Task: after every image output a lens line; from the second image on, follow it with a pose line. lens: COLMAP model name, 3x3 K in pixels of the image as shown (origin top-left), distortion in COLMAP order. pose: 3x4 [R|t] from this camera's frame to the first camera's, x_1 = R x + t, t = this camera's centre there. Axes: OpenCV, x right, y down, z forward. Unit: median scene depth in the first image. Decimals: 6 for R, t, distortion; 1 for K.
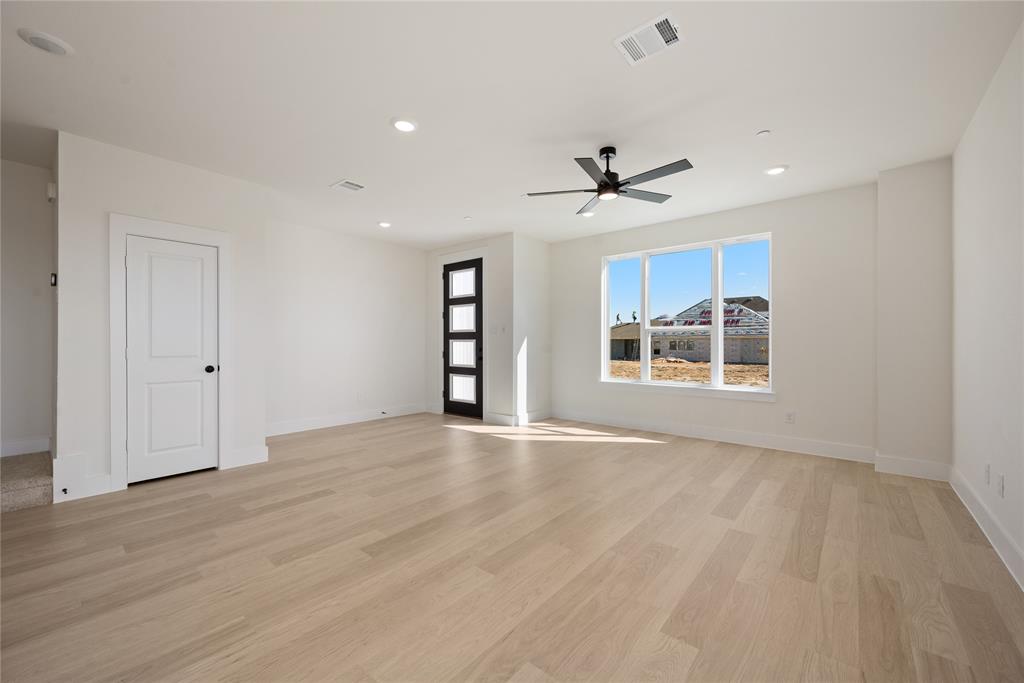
lens RADIAL K [[406.7, 0, 510.3], [0, 406.7, 339.5], [0, 0, 1]] dist [-0.000881, 0.000666]
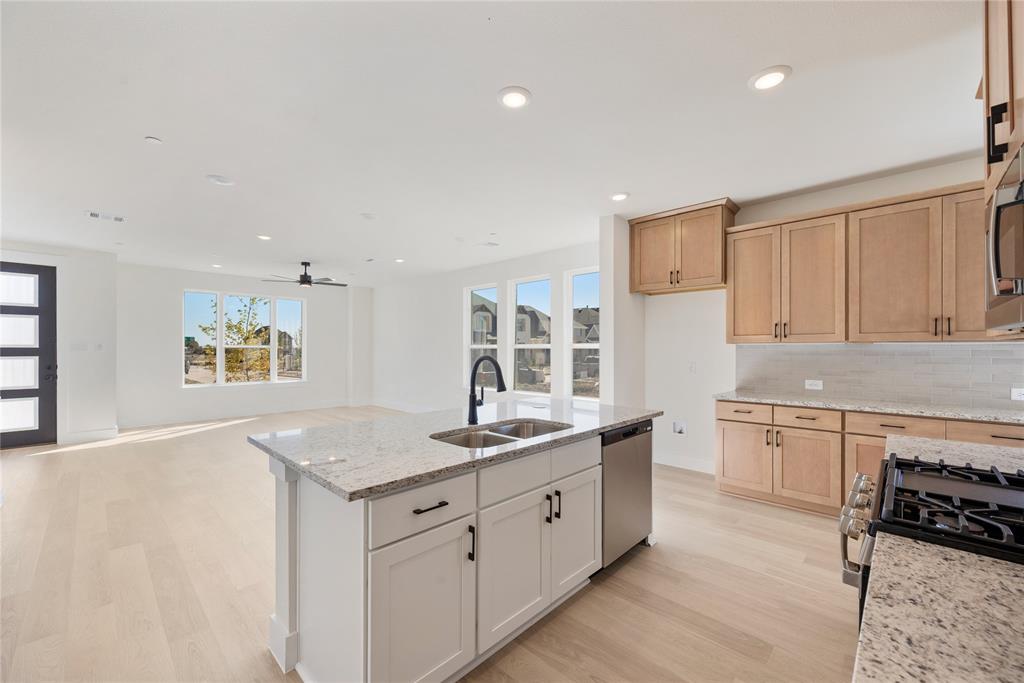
lens RADIAL K [[406.7, 0, 515.0], [0, 406.7, 350.4], [0, 0, 1]] dist [-0.000881, 0.000666]
pose [[0.061406, -0.003849, 0.998105, -0.907621], [-0.007789, 0.999960, 0.004335, -0.024929], [-0.998082, -0.008041, 0.061374, -0.086399]]
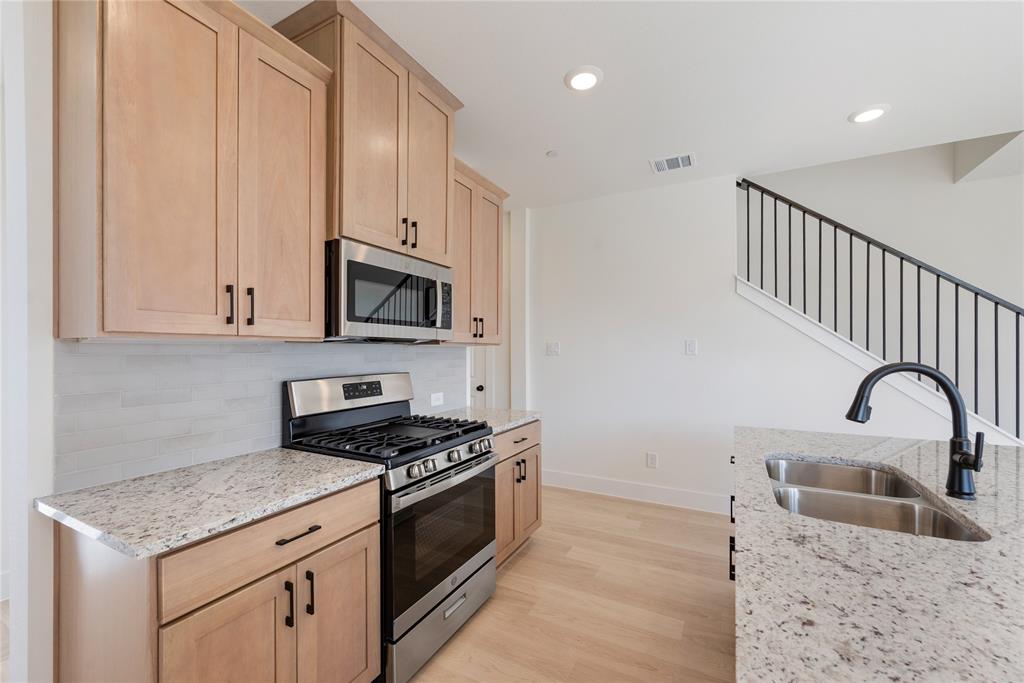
lens RADIAL K [[406.7, 0, 517.3], [0, 406.7, 350.3], [0, 0, 1]] dist [-0.000881, 0.000666]
pose [[0.216476, 0.000398, -0.976288, -0.397616], [0.008987, 0.999957, 0.002400, -0.027489], [0.976247, -0.009293, 0.216463, -0.269042]]
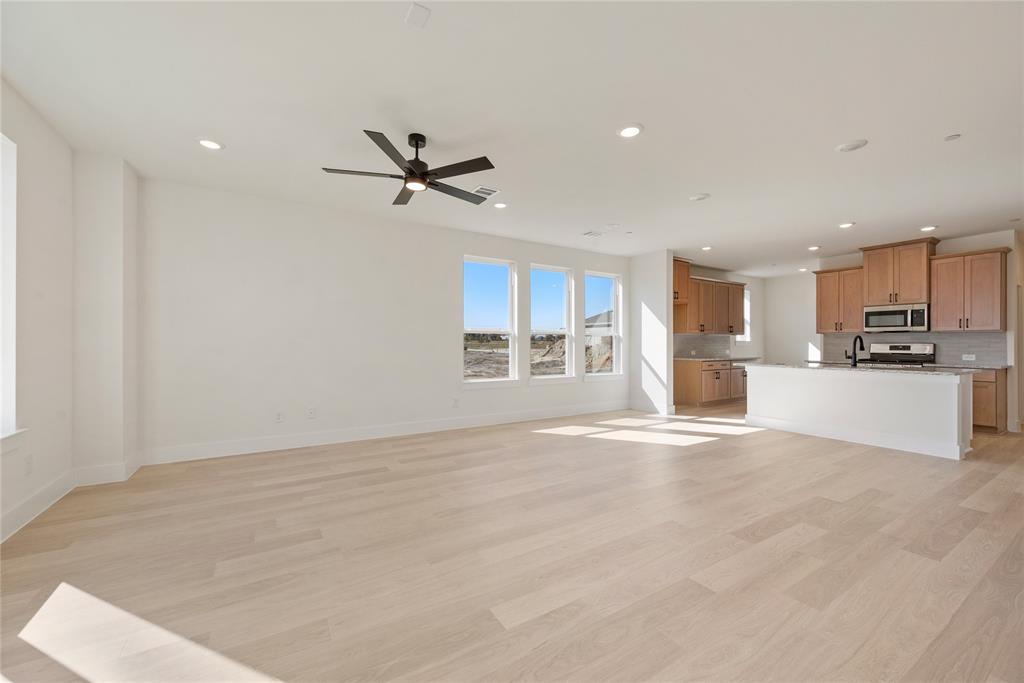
lens RADIAL K [[406.7, 0, 510.7], [0, 406.7, 344.0], [0, 0, 1]] dist [-0.000881, 0.000666]
pose [[-0.950430, -0.004259, 0.310909, -0.137538], [-0.006657, 0.999956, -0.006652, 0.008523], [-0.310866, -0.008392, -0.950417, 0.964954]]
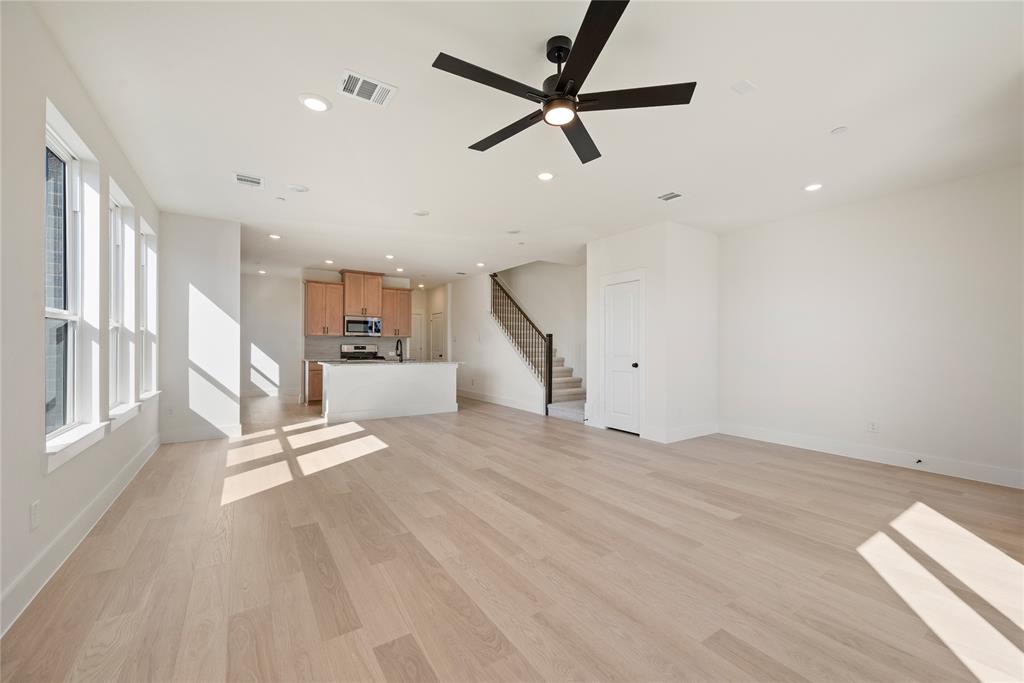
lens RADIAL K [[406.7, 0, 519.0], [0, 406.7, 343.7], [0, 0, 1]] dist [-0.000881, 0.000666]
pose [[-0.267248, -0.008489, -0.963590, 0.459417], [0.002533, 0.999952, -0.009512, 0.005234], [0.963624, -0.004983, -0.267214, 0.588943]]
